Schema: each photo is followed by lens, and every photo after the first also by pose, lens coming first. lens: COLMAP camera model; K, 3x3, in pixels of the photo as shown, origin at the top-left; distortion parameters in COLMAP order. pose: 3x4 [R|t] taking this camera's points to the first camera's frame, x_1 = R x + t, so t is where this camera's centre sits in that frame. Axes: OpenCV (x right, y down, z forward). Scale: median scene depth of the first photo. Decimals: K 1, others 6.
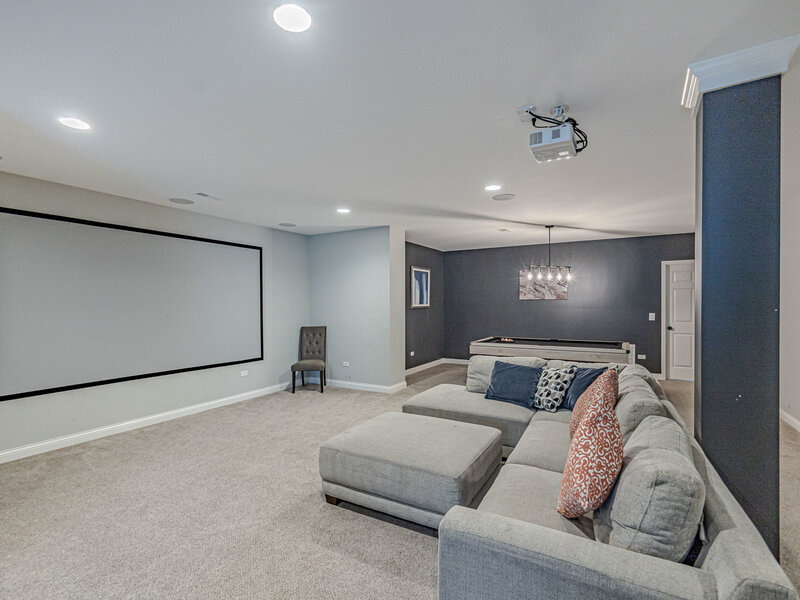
lens RADIAL K [[393.6, 0, 399.0], [0, 393.6, 302.9], [0, 0, 1]] dist [0.000594, -0.001107]
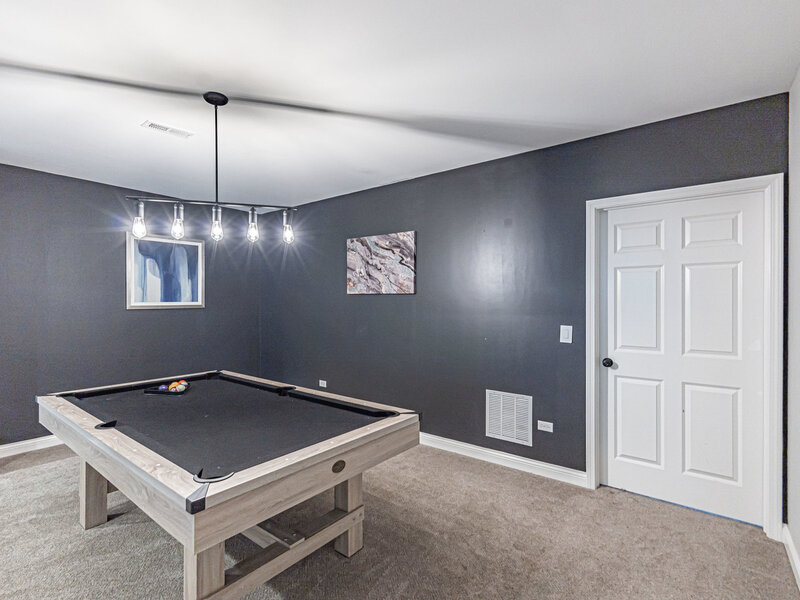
lens RADIAL K [[393.6, 0, 400.6], [0, 393.6, 299.0], [0, 0, 1]] dist [0.000594, -0.001107]
pose [[0.991699, 0.002230, -0.128561, 0.520568], [-0.002536, 0.999994, -0.002214, -0.001118], [0.128555, 0.002522, 0.991699, 0.558085]]
